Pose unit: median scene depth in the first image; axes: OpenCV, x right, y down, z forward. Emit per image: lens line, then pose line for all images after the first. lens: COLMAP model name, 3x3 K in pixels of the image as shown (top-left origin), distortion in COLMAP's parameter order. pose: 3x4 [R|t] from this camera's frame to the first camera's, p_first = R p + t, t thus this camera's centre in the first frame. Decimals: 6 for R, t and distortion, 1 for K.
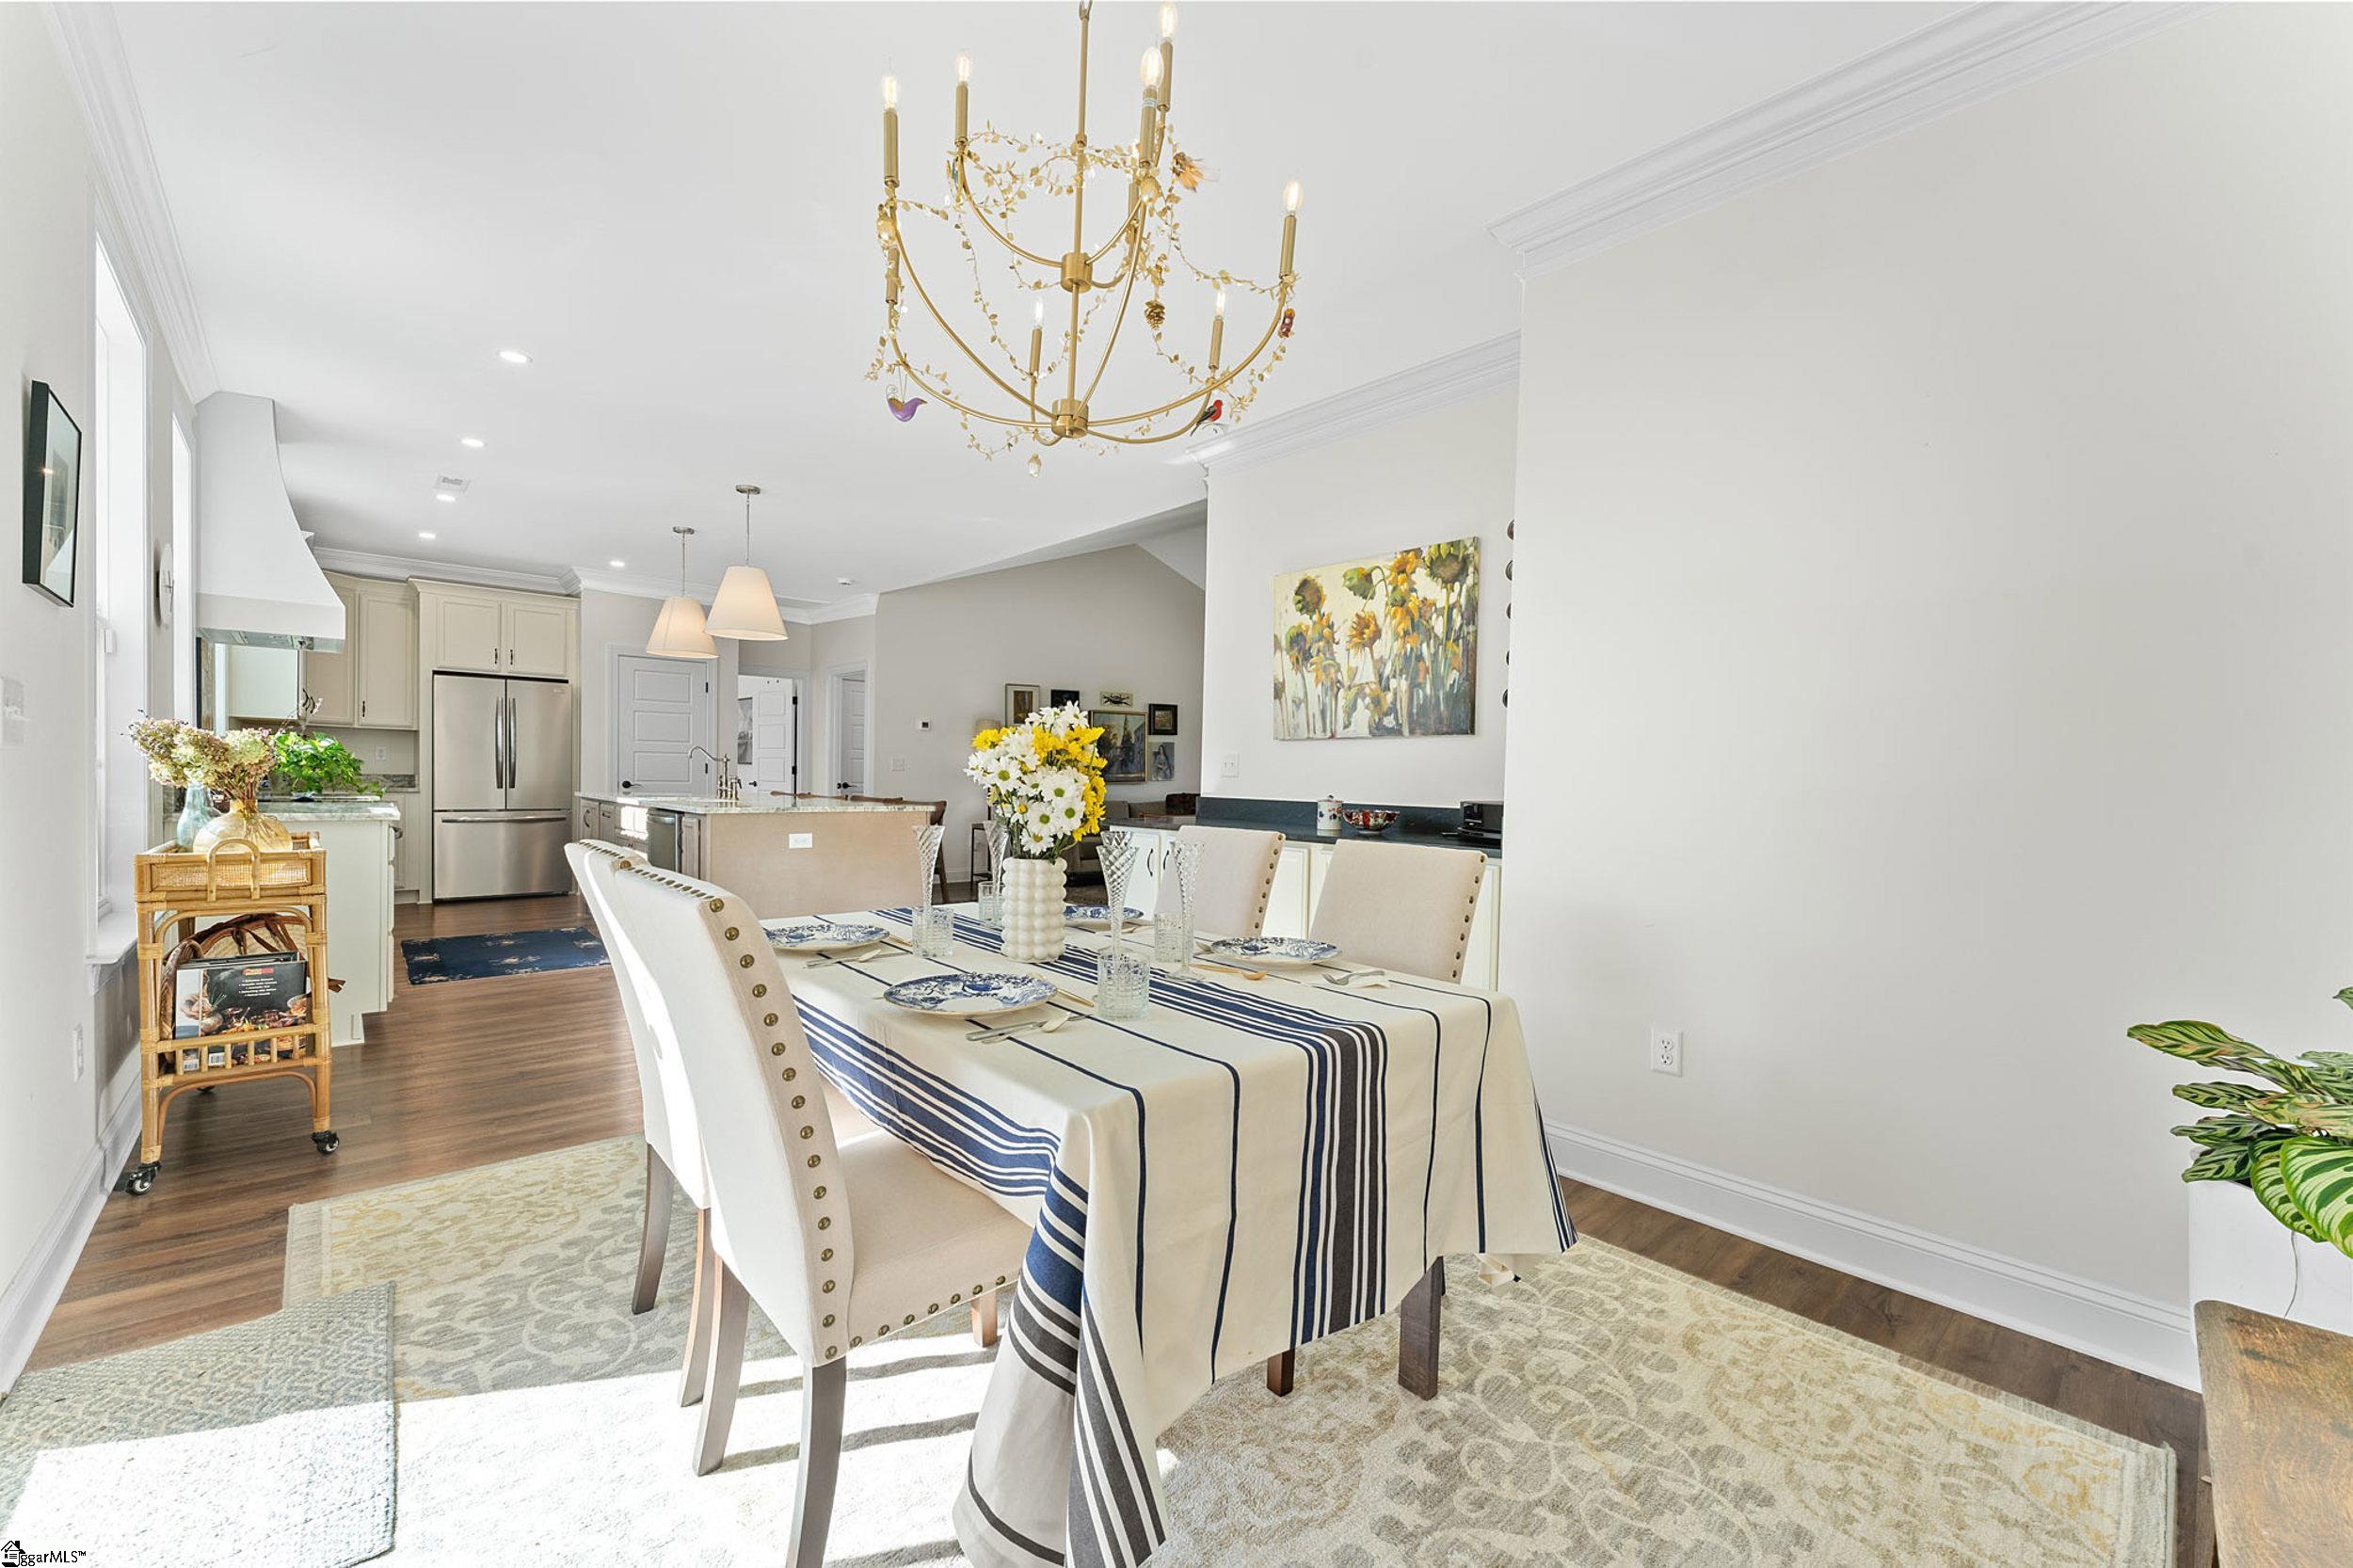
lens RADIAL K [[943.4, 0, 1170.0], [0, 943.4, 798.1], [0, 0, 1]] dist [0.000786, -0.000470]
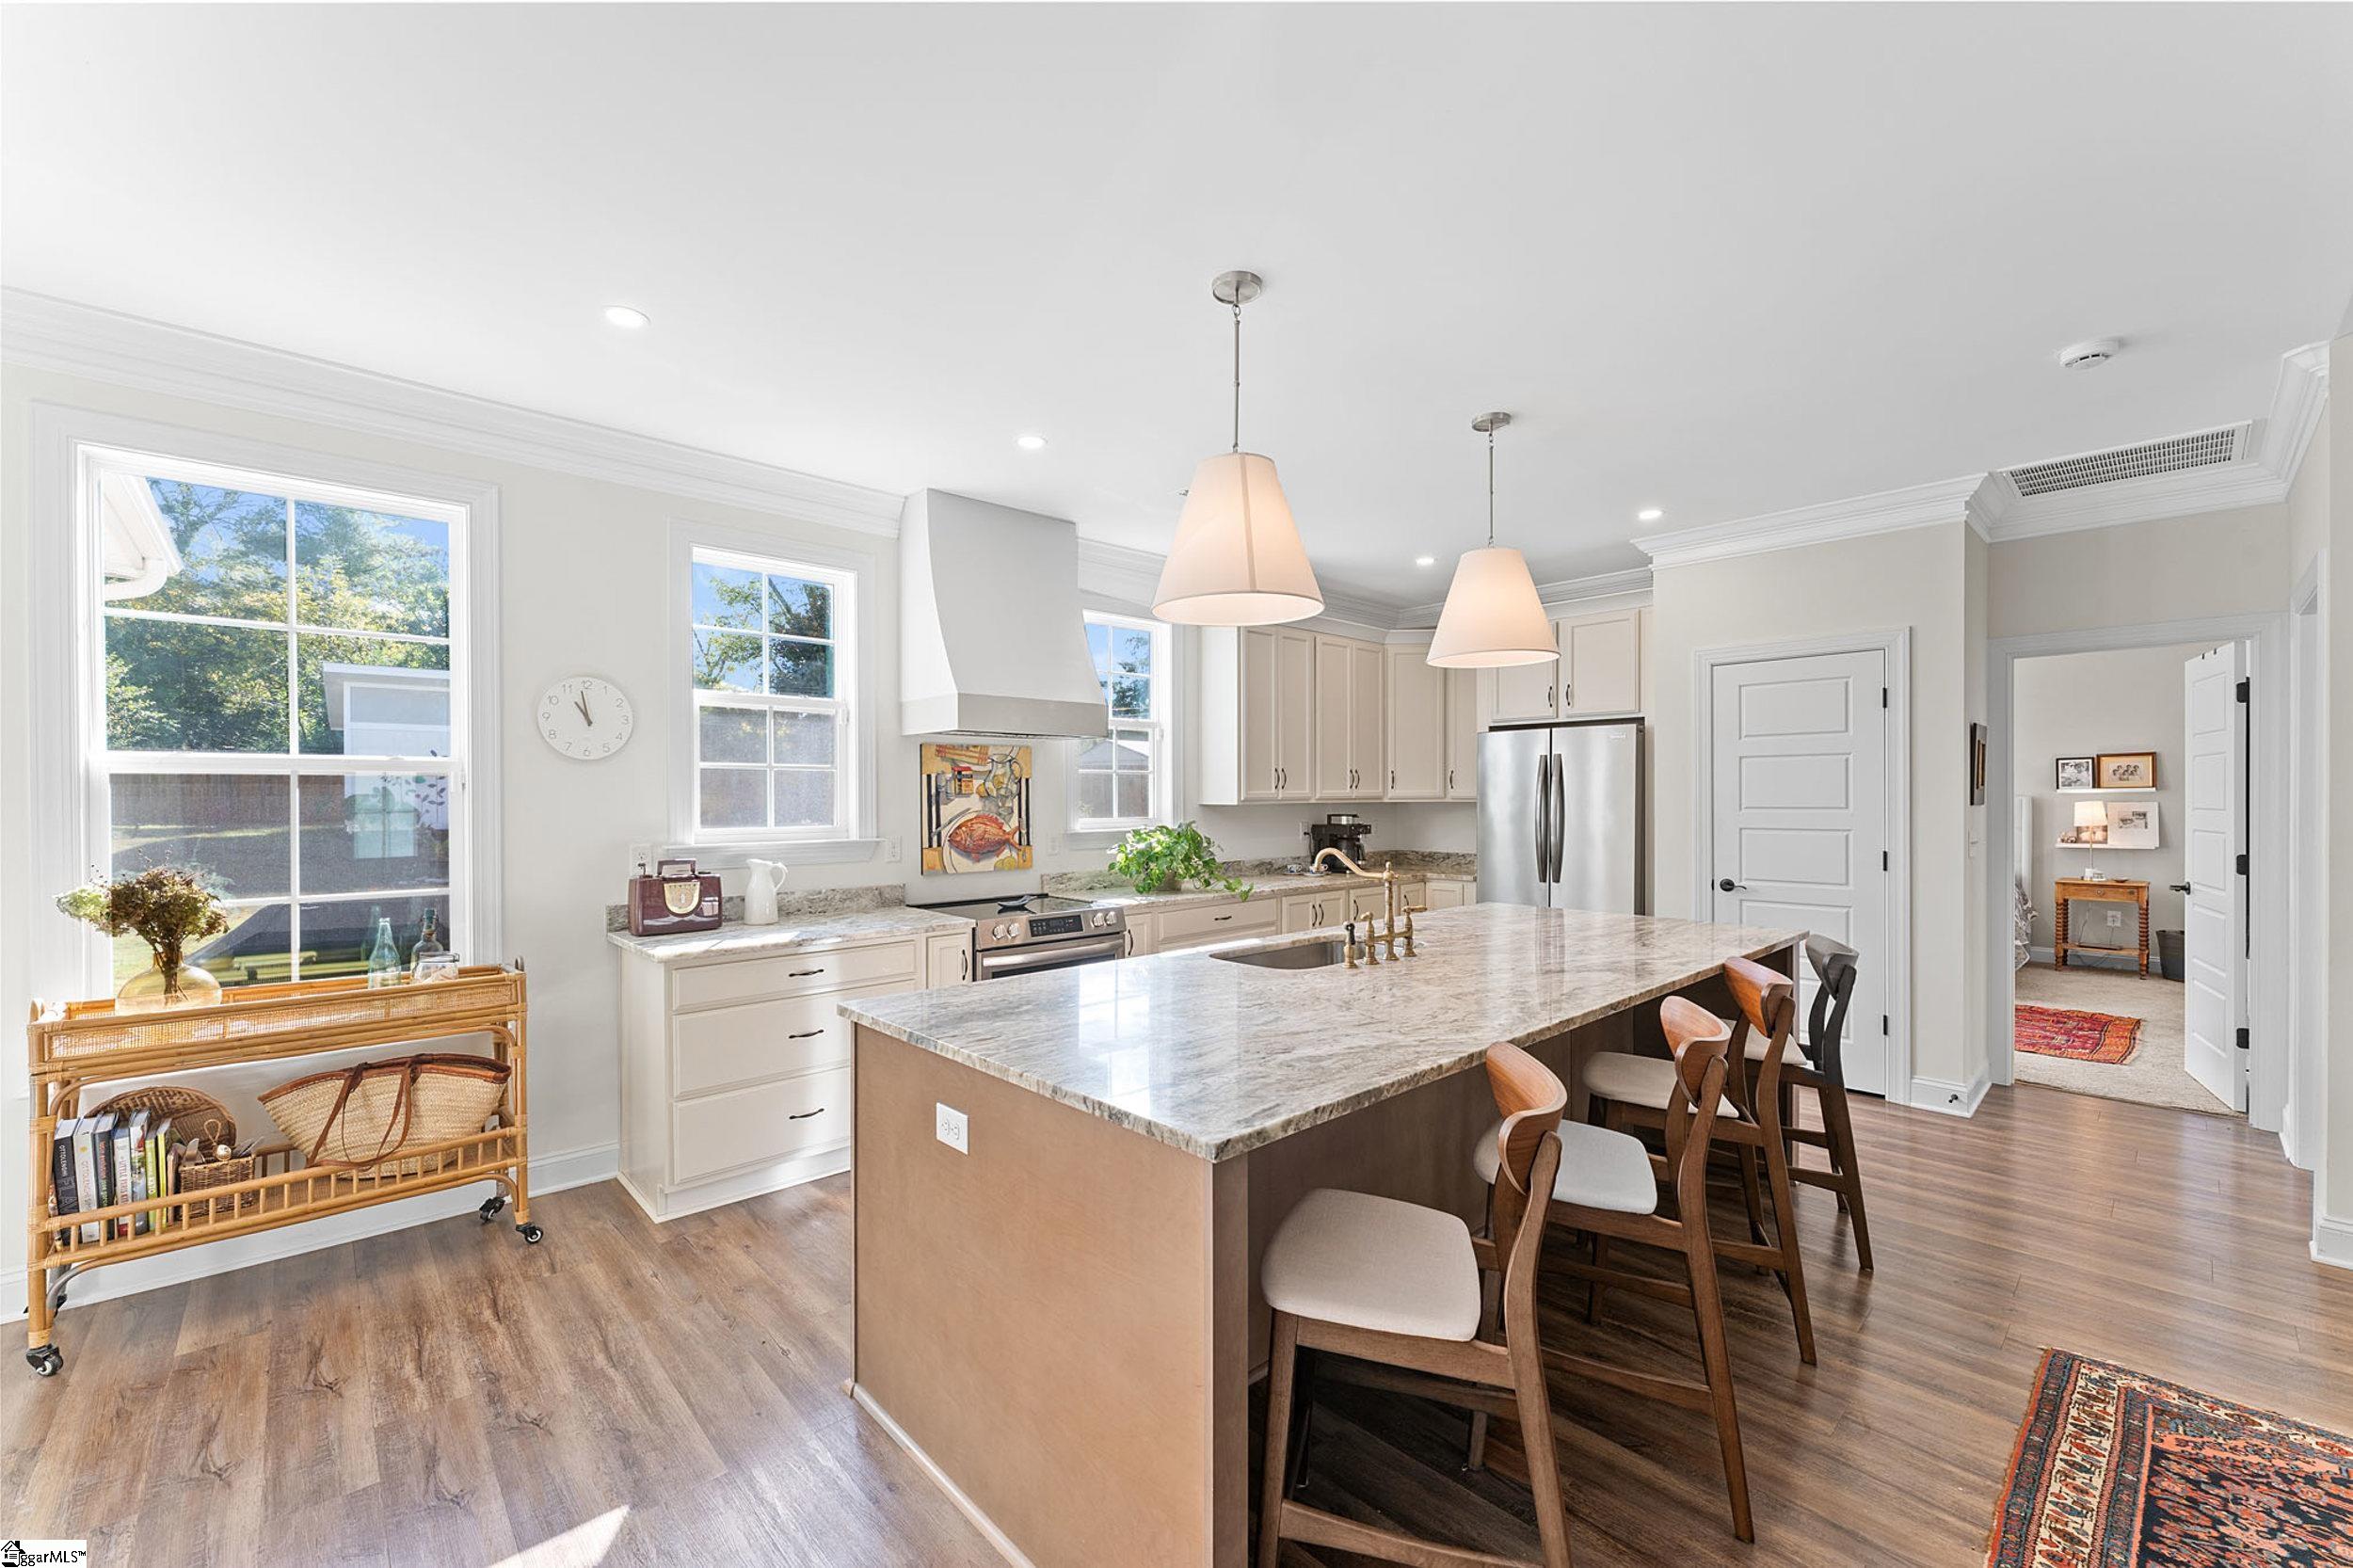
lens RADIAL K [[943.4, 0, 1170.0], [0, 943.4, 798.1], [0, 0, 1]] dist [0.000786, -0.000470]
pose [[0.013773, -0.017218, -0.999757, -0.000593], [-0.019535, 0.999656, -0.017485, -0.053203], [0.999714, 0.019771, 0.013432, 0.678407]]
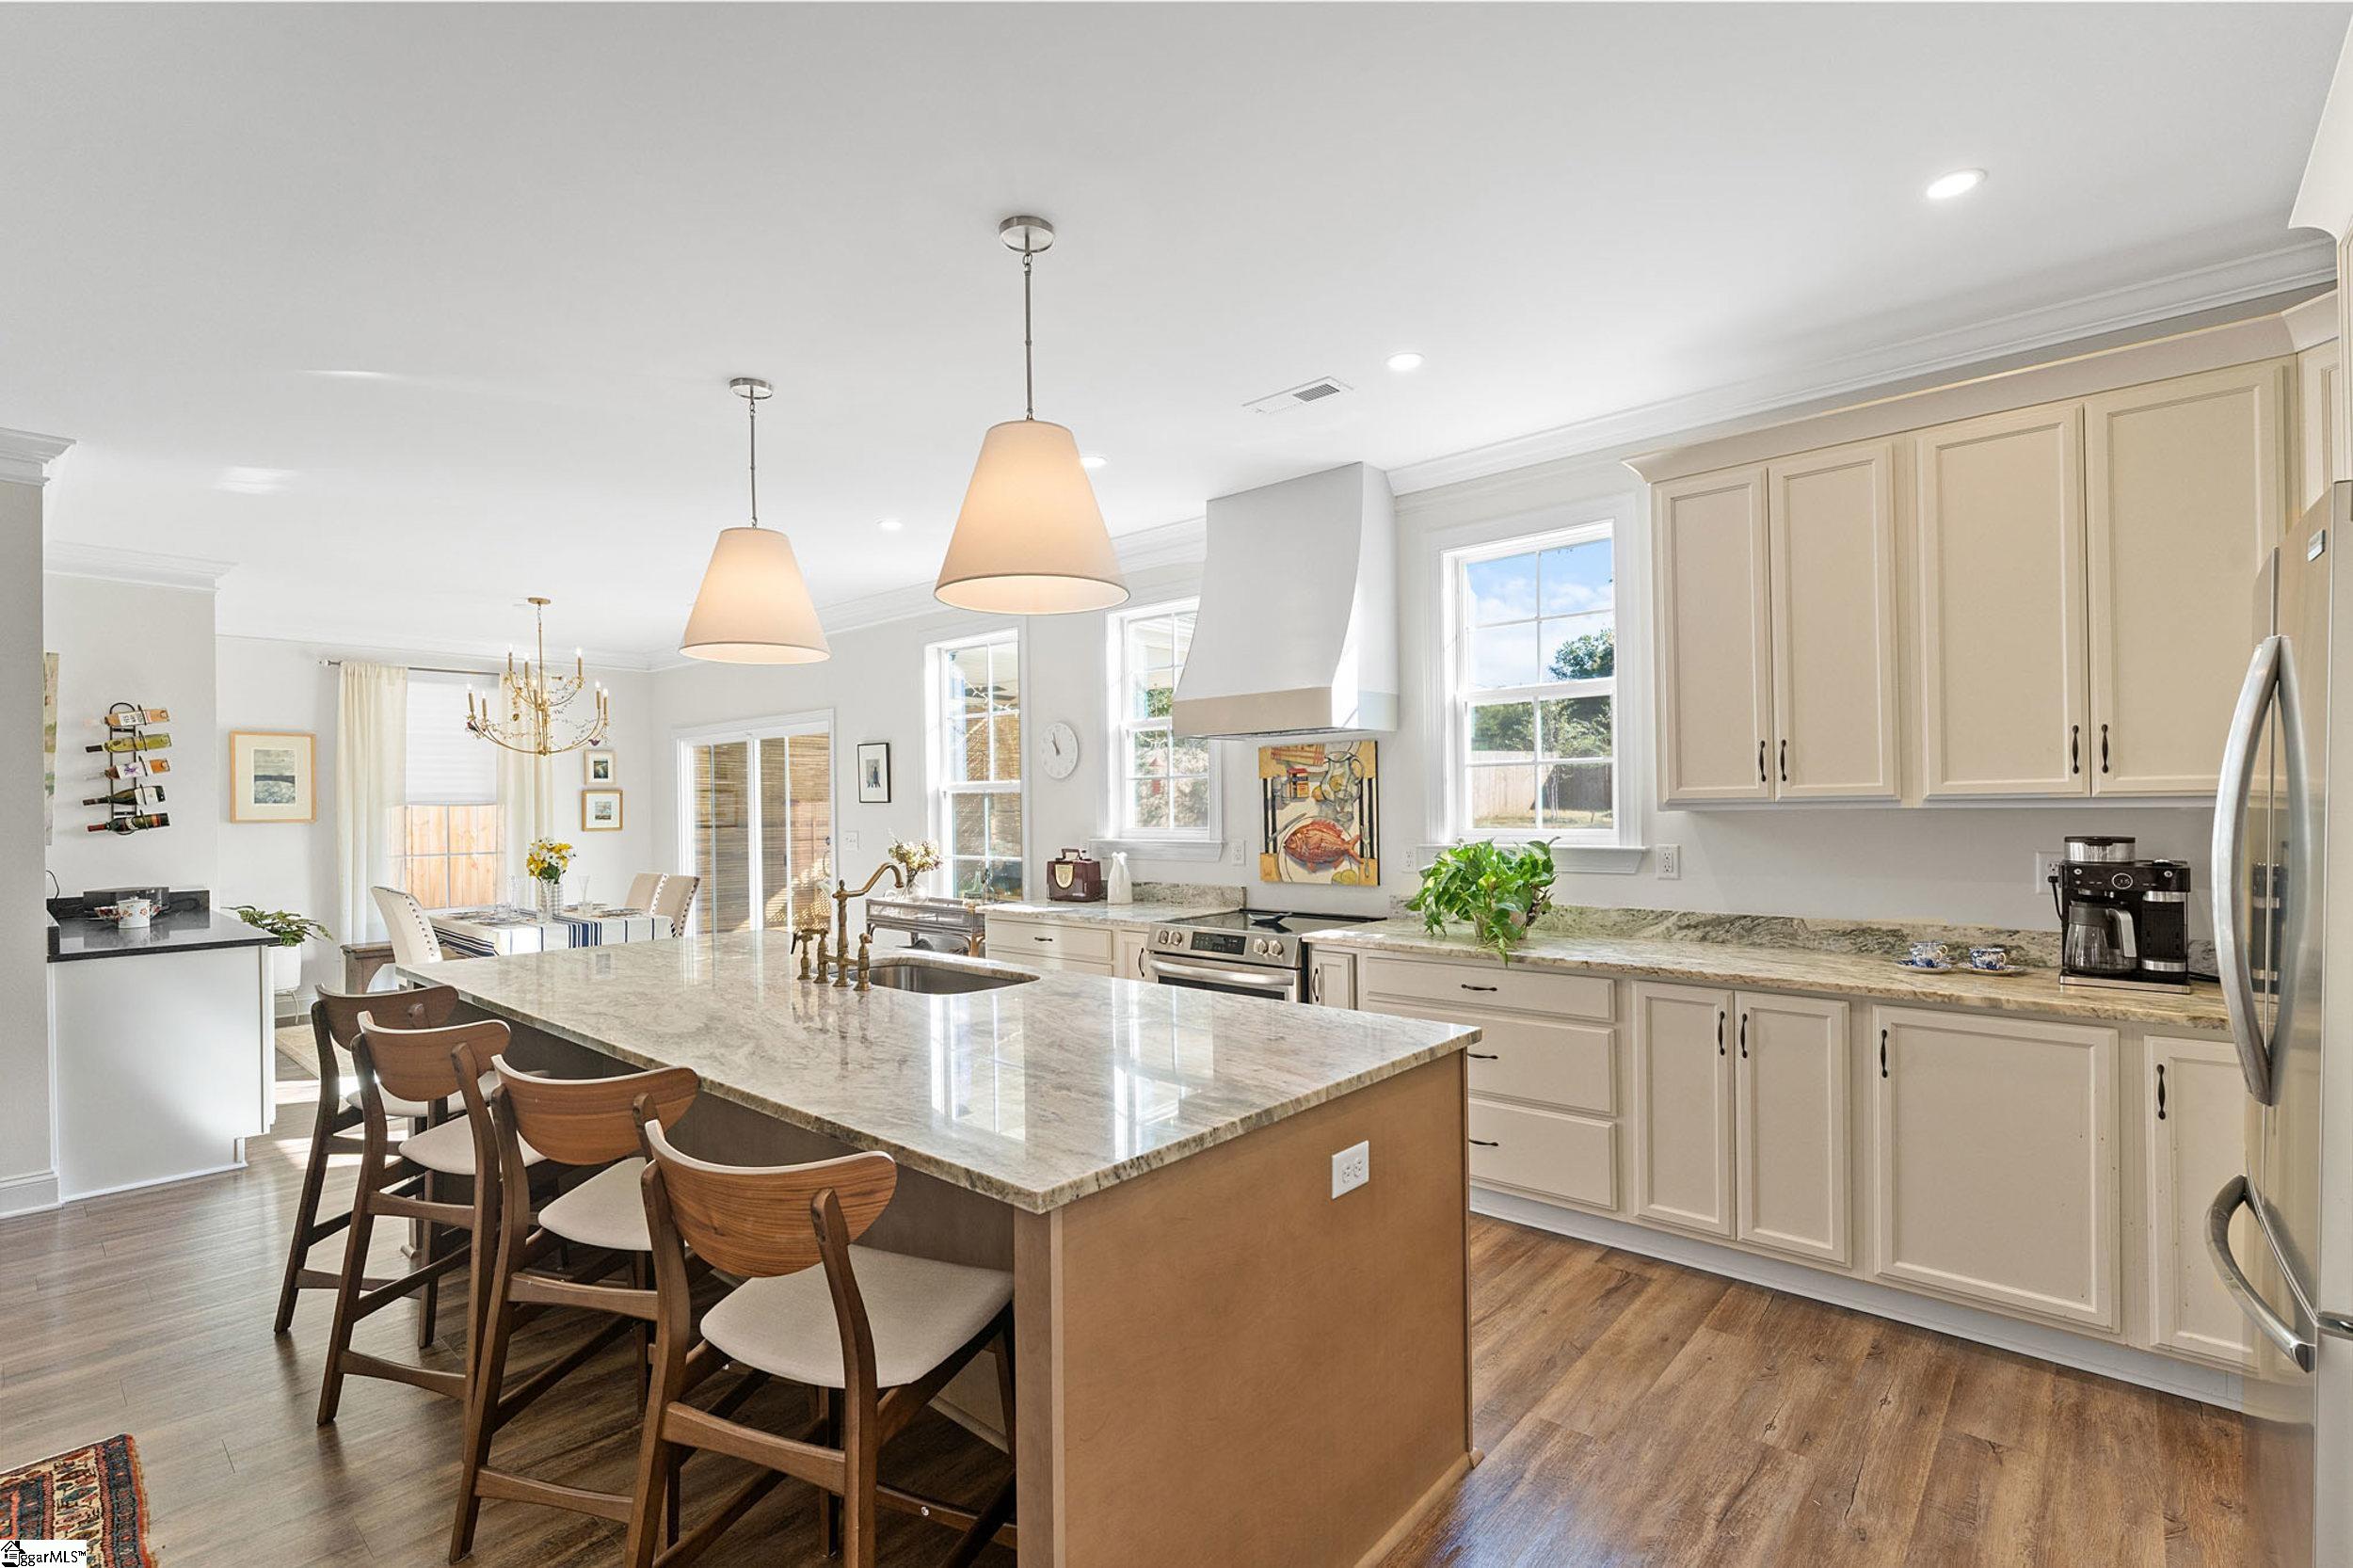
lens RADIAL K [[1065.0, 0, 1176.5], [0, 1065.0, 784.0], [0, 0, 1]] dist [0.002796, 0.000206]
pose [[-0.992916, -0.009732, -0.118421, -0.434812], [-0.010086, 0.999946, 0.002390, -0.071855], [0.118392, 0.003567, -0.992961, 1.150060]]
